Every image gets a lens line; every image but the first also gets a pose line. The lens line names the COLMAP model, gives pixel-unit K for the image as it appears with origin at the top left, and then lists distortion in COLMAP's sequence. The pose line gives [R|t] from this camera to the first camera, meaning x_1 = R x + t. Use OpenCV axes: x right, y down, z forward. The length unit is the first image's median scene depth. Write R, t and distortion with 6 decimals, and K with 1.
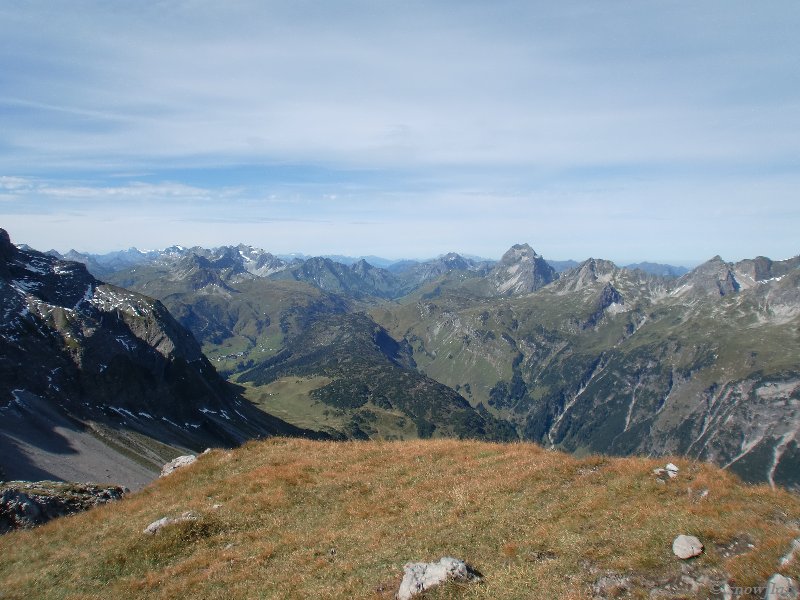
lens RADIAL K [[604.2, 0, 400.0], [0, 604.2, 300.0], [0, 0, 1]] dist [-0.056502, 0.128094]
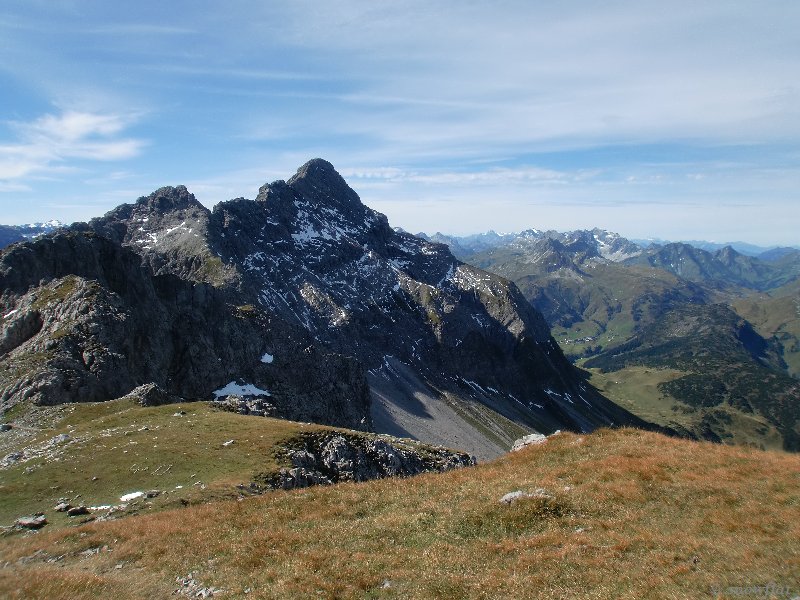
lens RADIAL K [[604.2, 0, 400.0], [0, 604.2, 300.0], [0, 0, 1]] dist [-0.056502, 0.128094]
pose [[0.915434, 0.052166, -0.399072, -0.161499], [-0.040214, 0.998458, 0.038271, -0.000039], [0.400454, -0.018986, 0.916120, -0.028839]]
